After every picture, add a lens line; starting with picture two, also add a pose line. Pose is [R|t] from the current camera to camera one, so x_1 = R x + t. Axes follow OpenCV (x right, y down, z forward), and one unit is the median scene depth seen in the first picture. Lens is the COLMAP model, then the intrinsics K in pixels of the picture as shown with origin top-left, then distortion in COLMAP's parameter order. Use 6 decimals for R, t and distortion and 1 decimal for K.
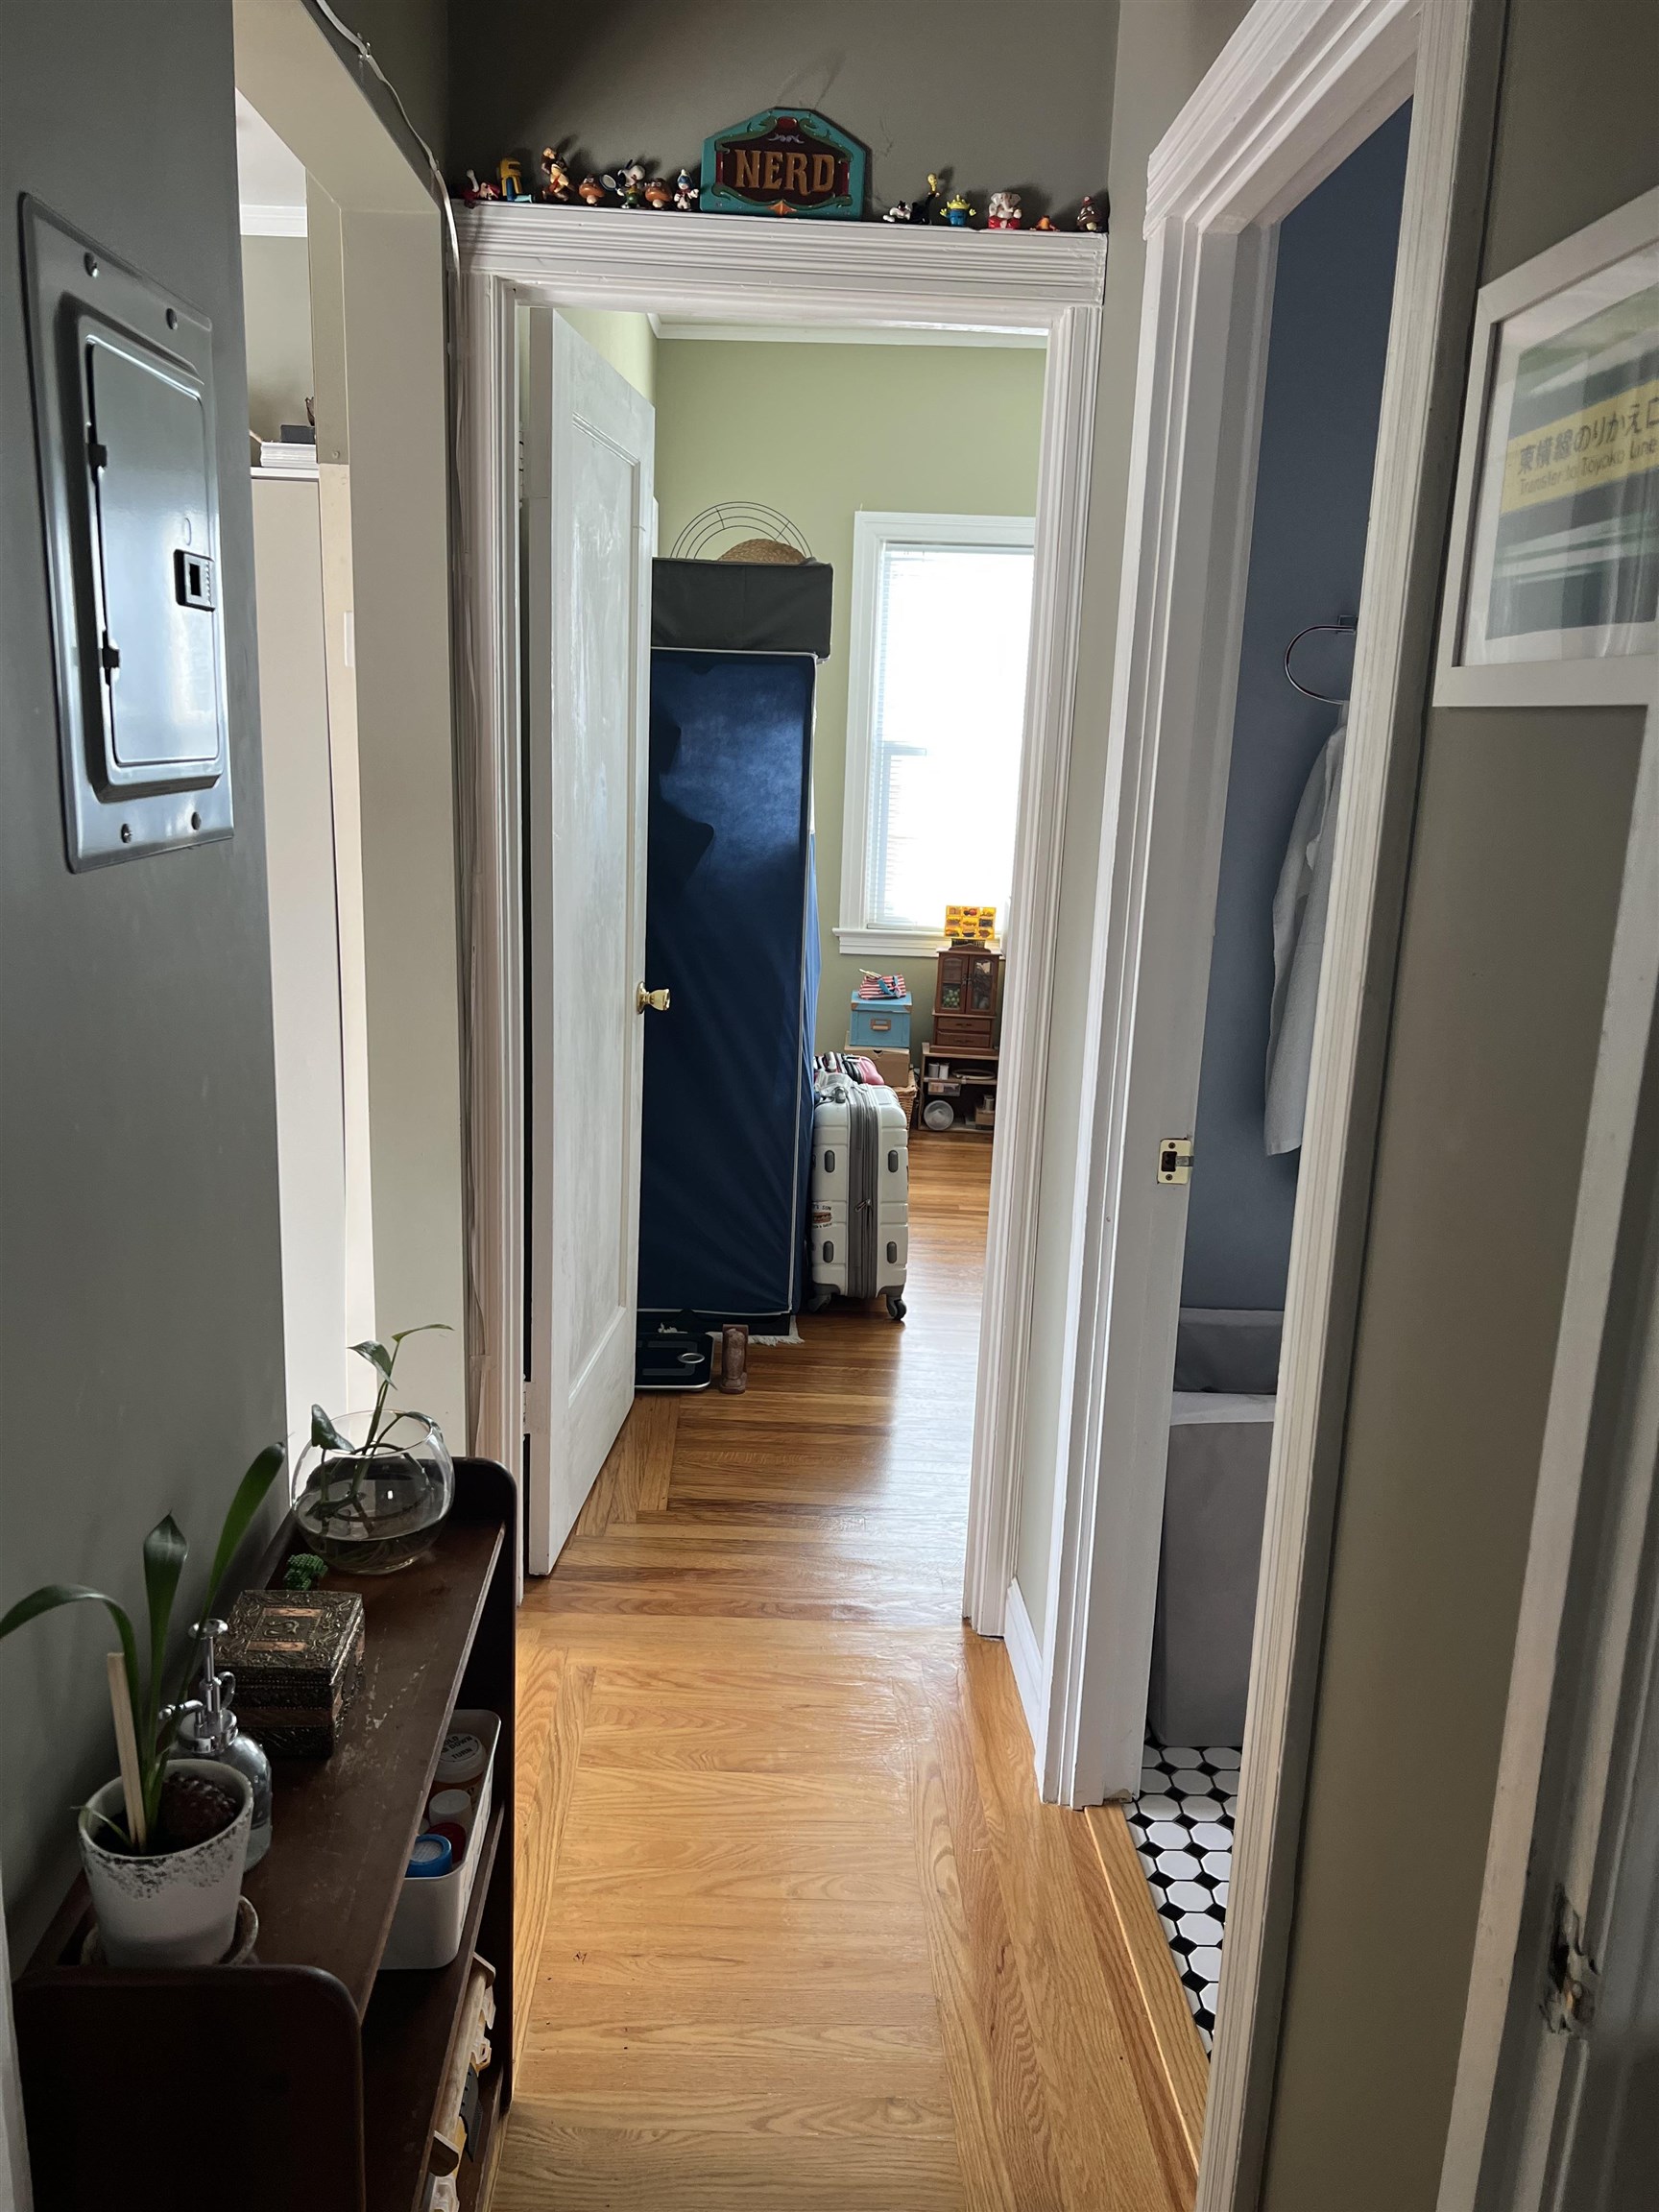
lens RADIAL K [[1682.6, 0, 829.5], [0, 1682.6, 1106.0], [0, 0, 1]] dist [0.065406, 0.000092]
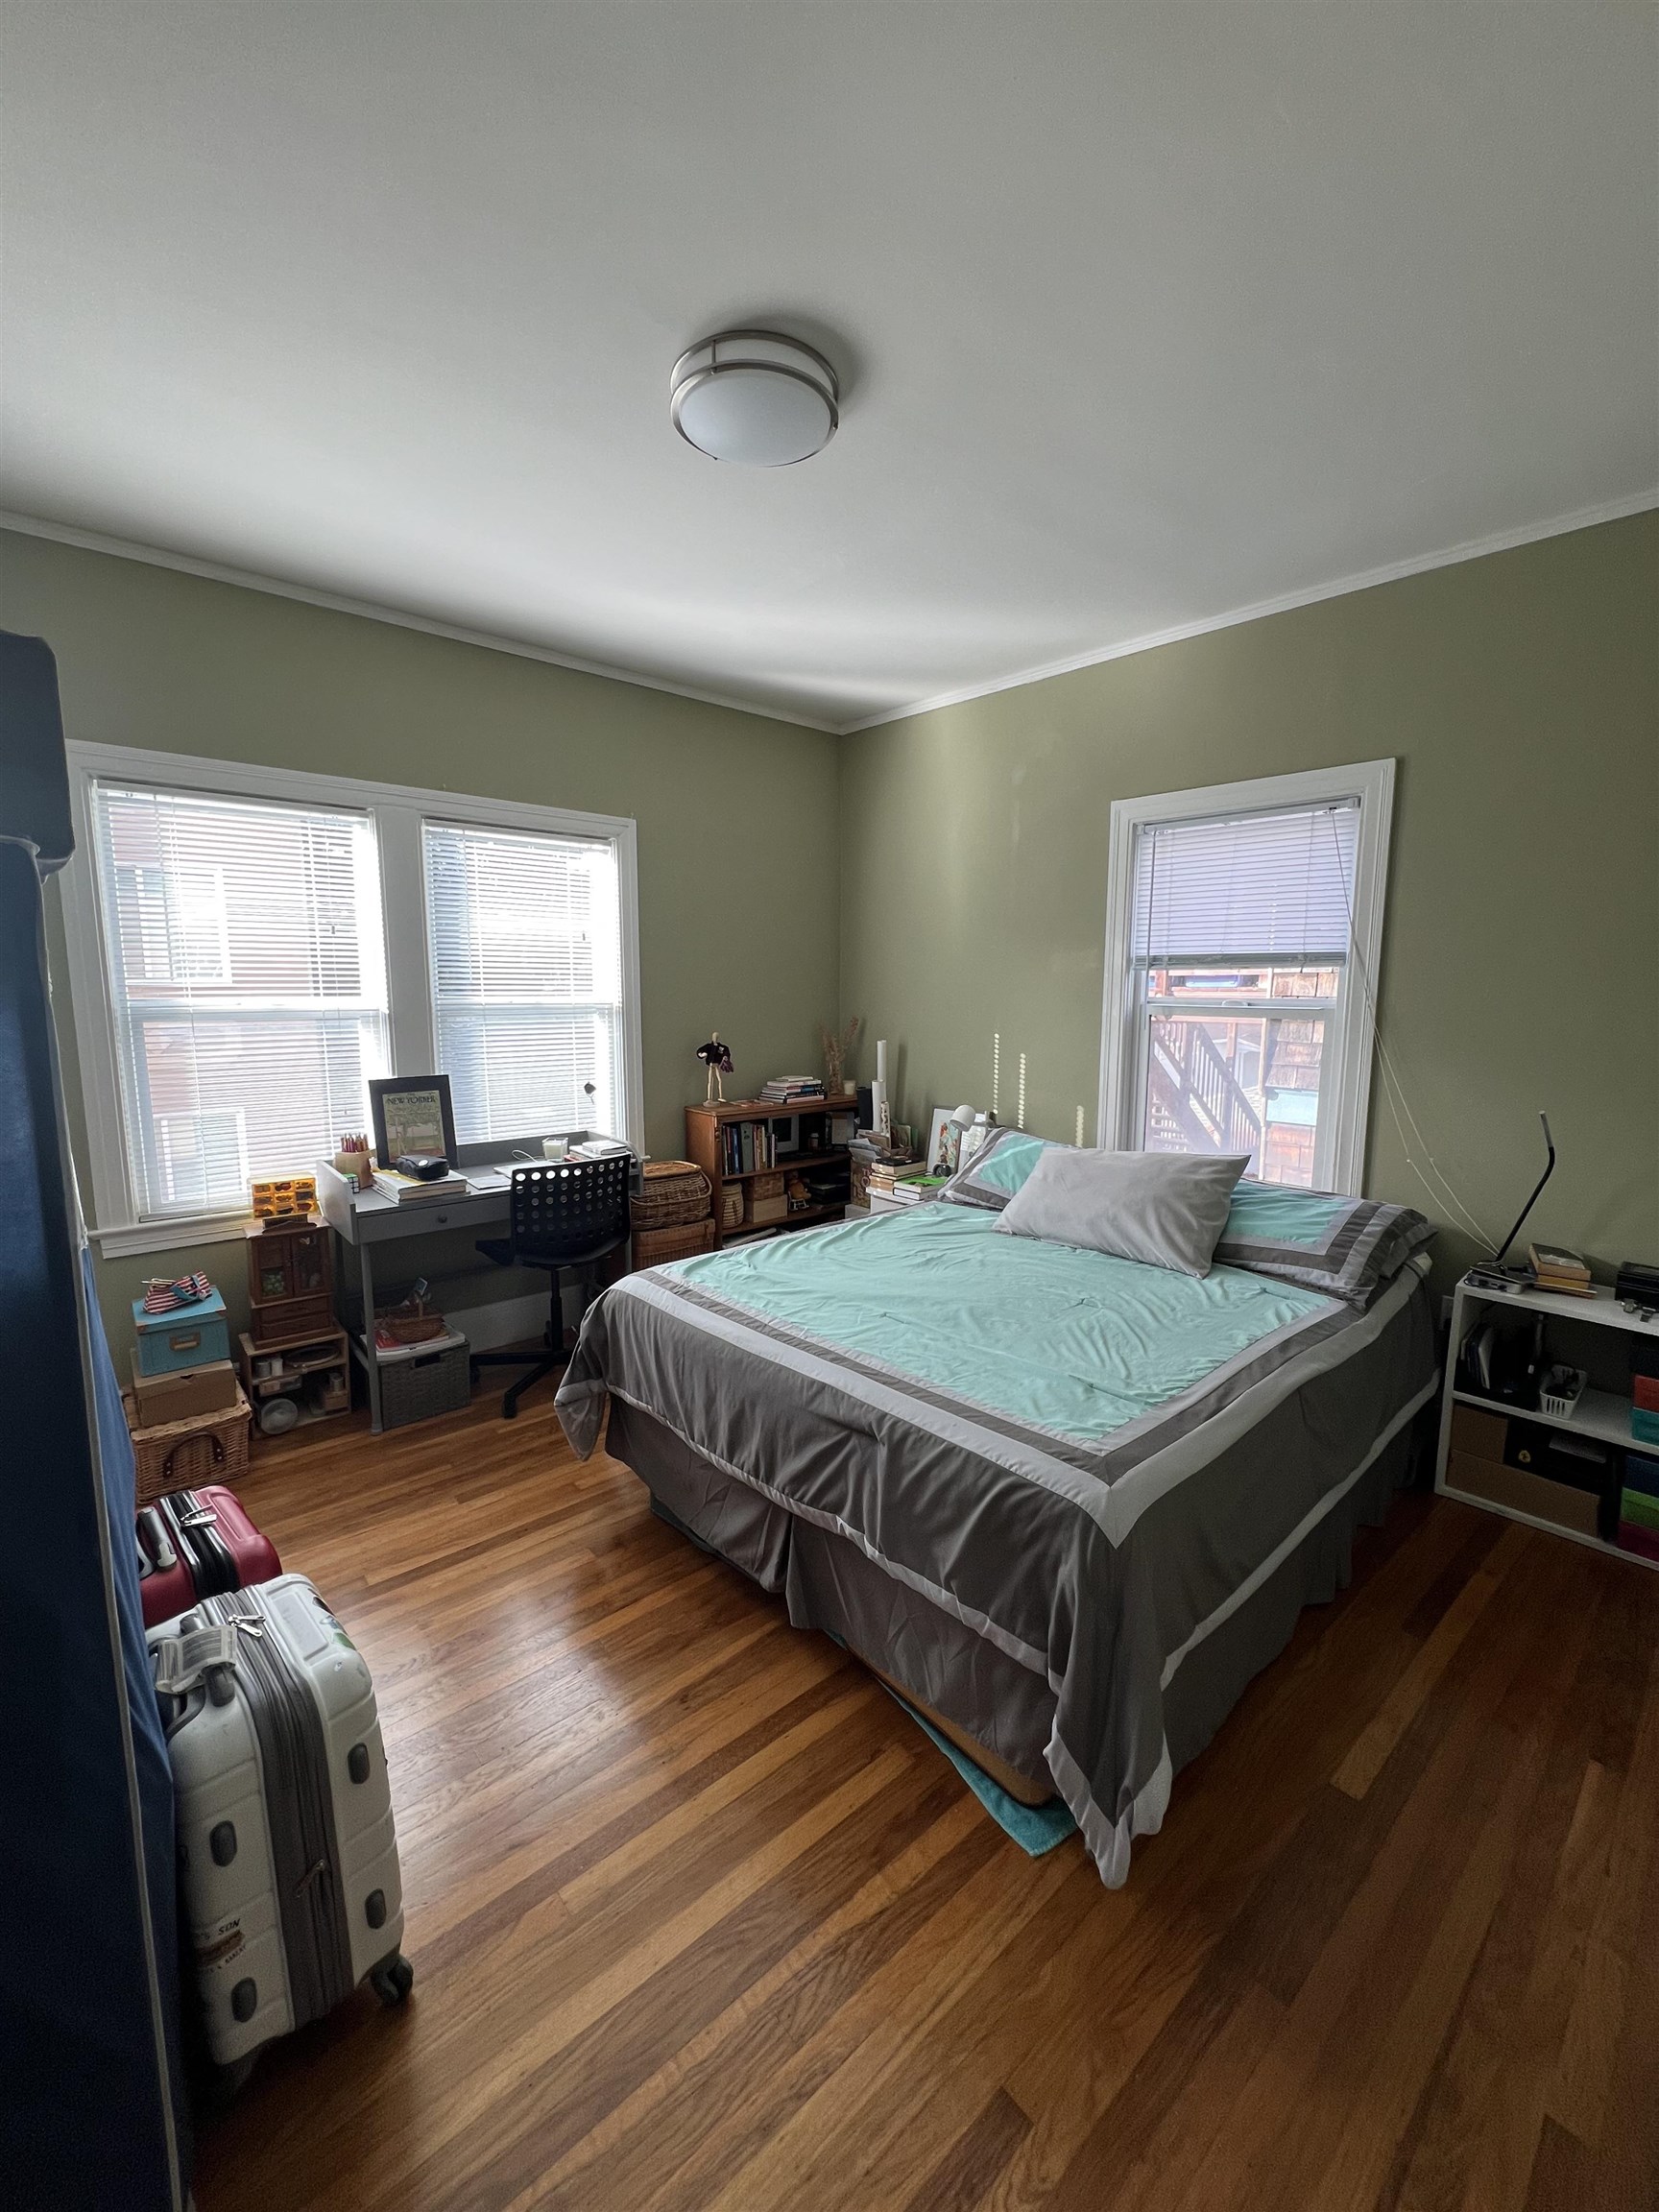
lens RADIAL K [[912.1, 0, 829.5], [0, 912.1, 1106.0], [0, 0, 1]] dist [-0.001317, -0.000046]
pose [[0.749891, -0.126228, 0.649407, -0.008698], [0.178258, 0.983875, -0.014601, -0.098128], [-0.637093, 0.126711, 0.760301, 0.435717]]
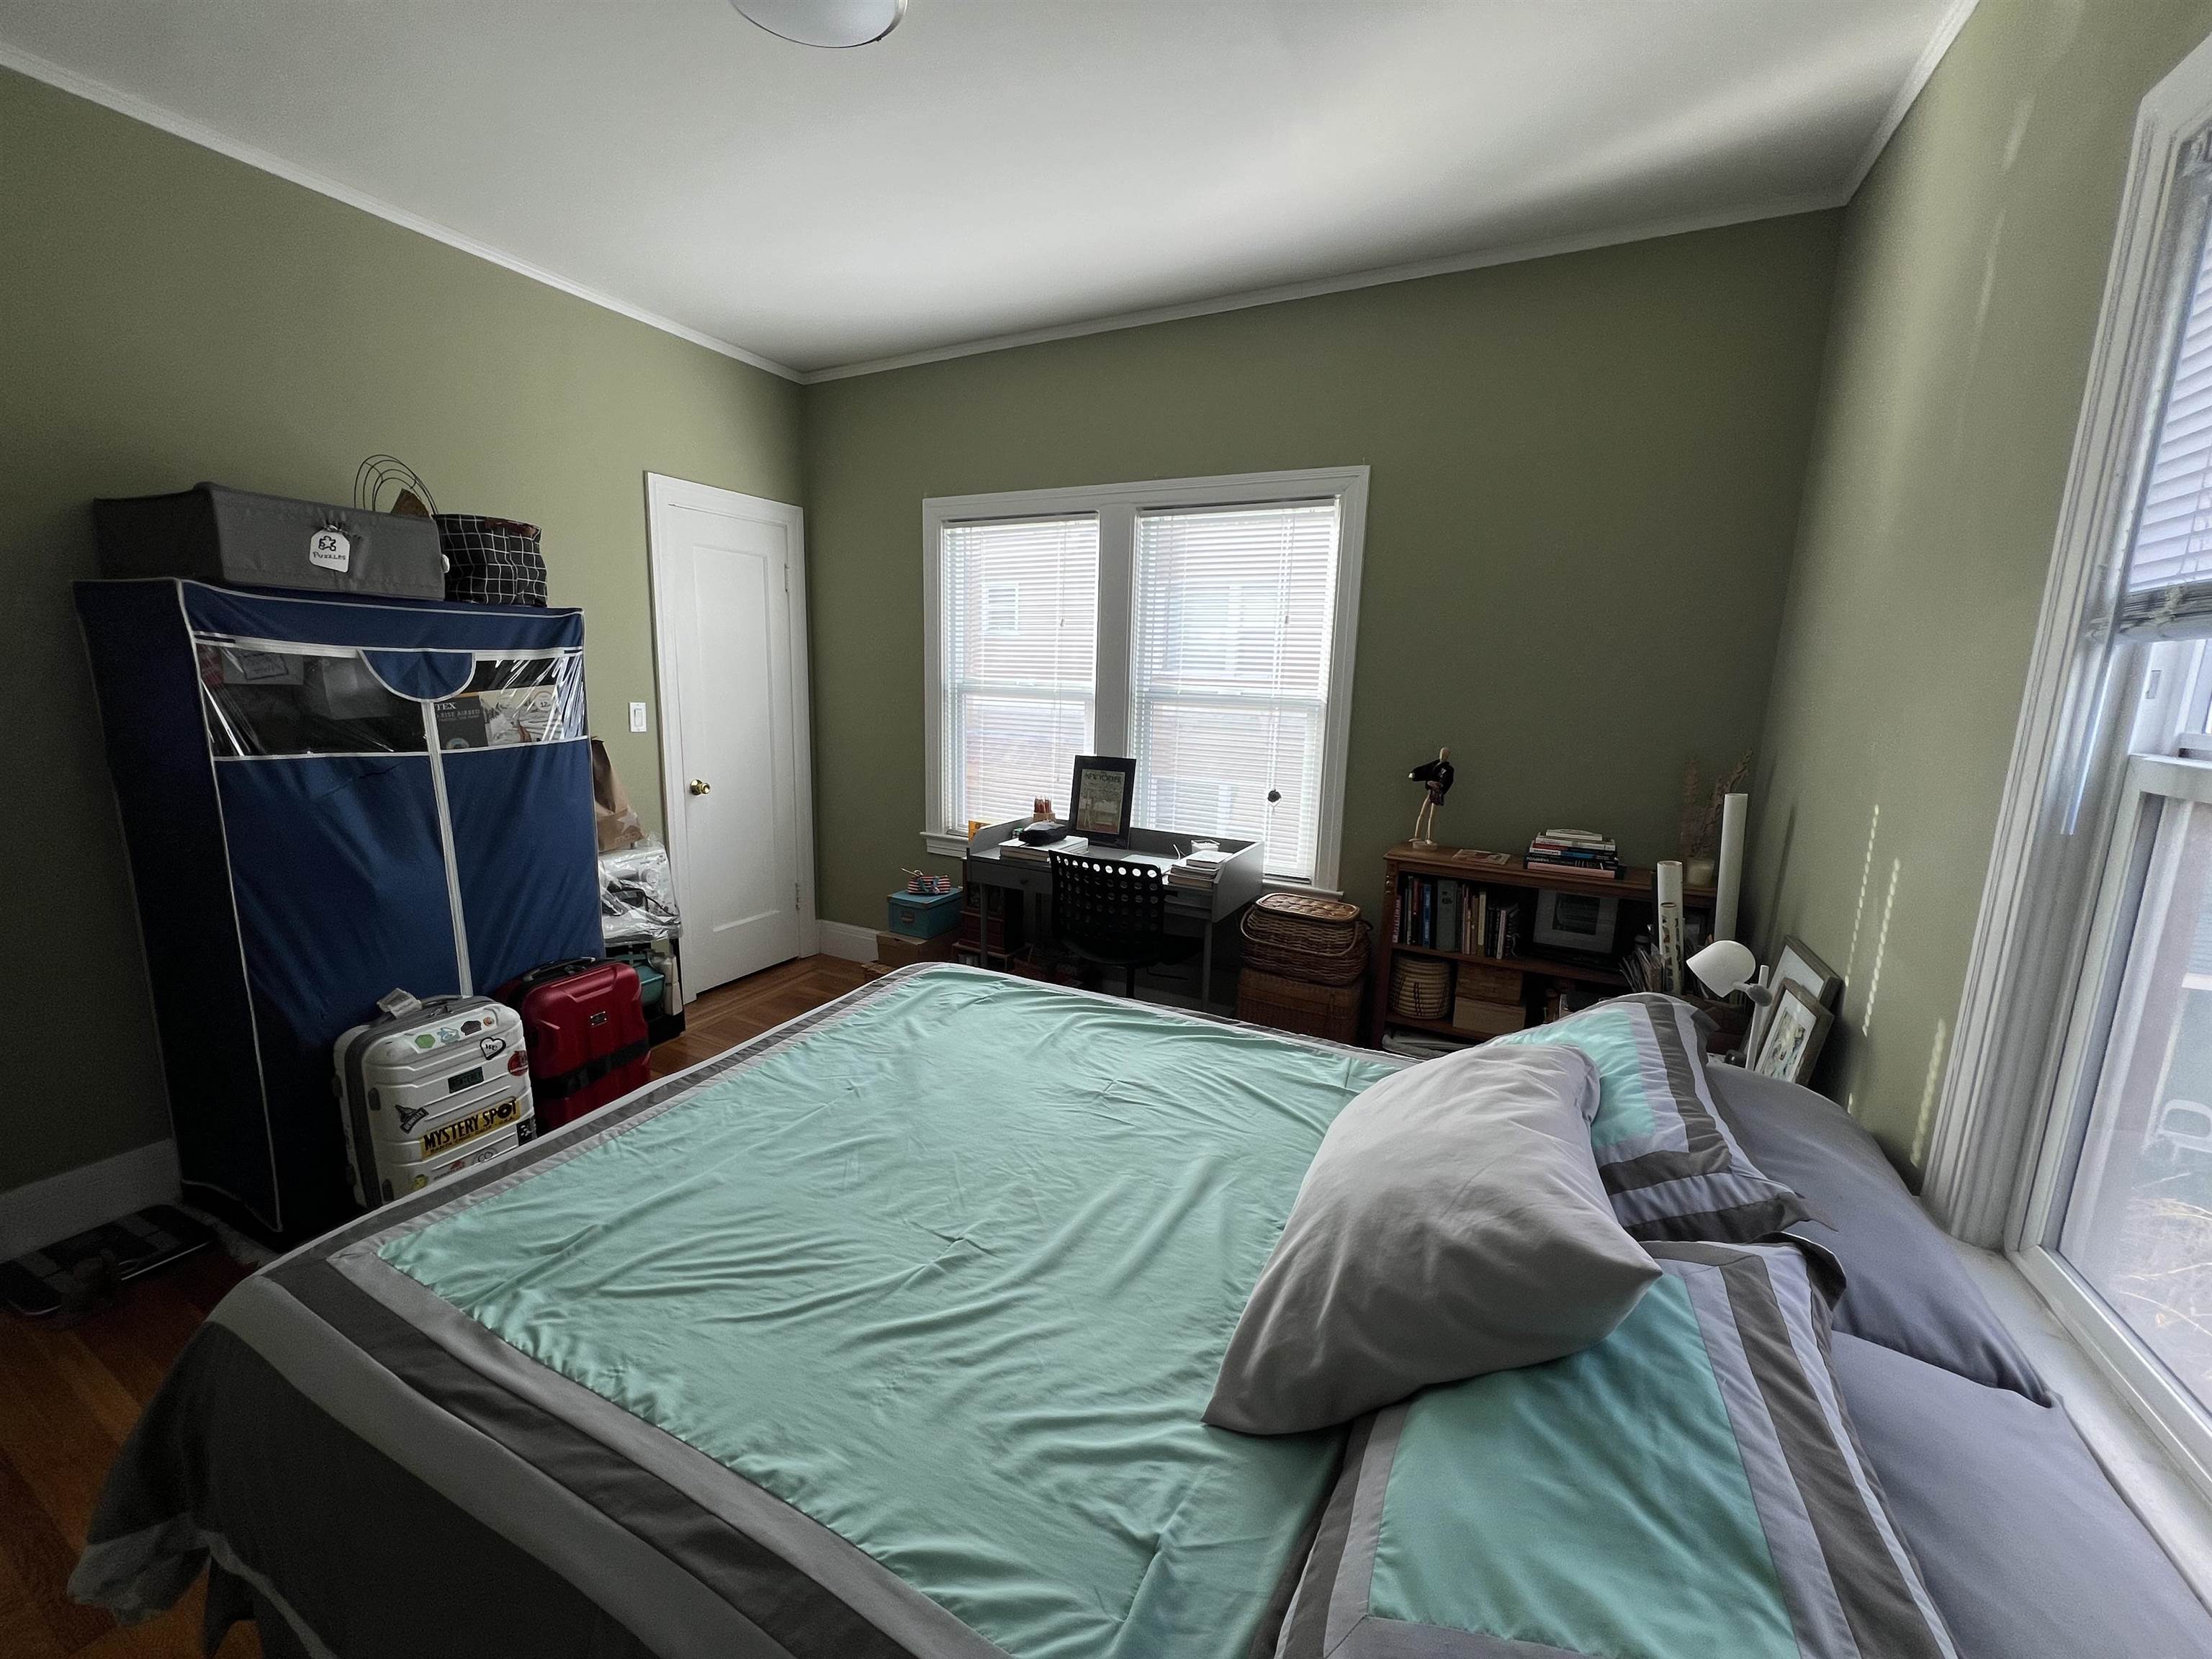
lens RADIAL K [[912.1, 0, 1106.0], [0, 912.1, 829.5], [0, 0, 1]] dist [-0.001317, -0.000046]
pose [[0.873161, 0.066841, -0.482827, 0.459424], [-0.104454, 0.993200, -0.051404, -0.090371], [0.476108, 0.095317, 0.874206, 0.496856]]
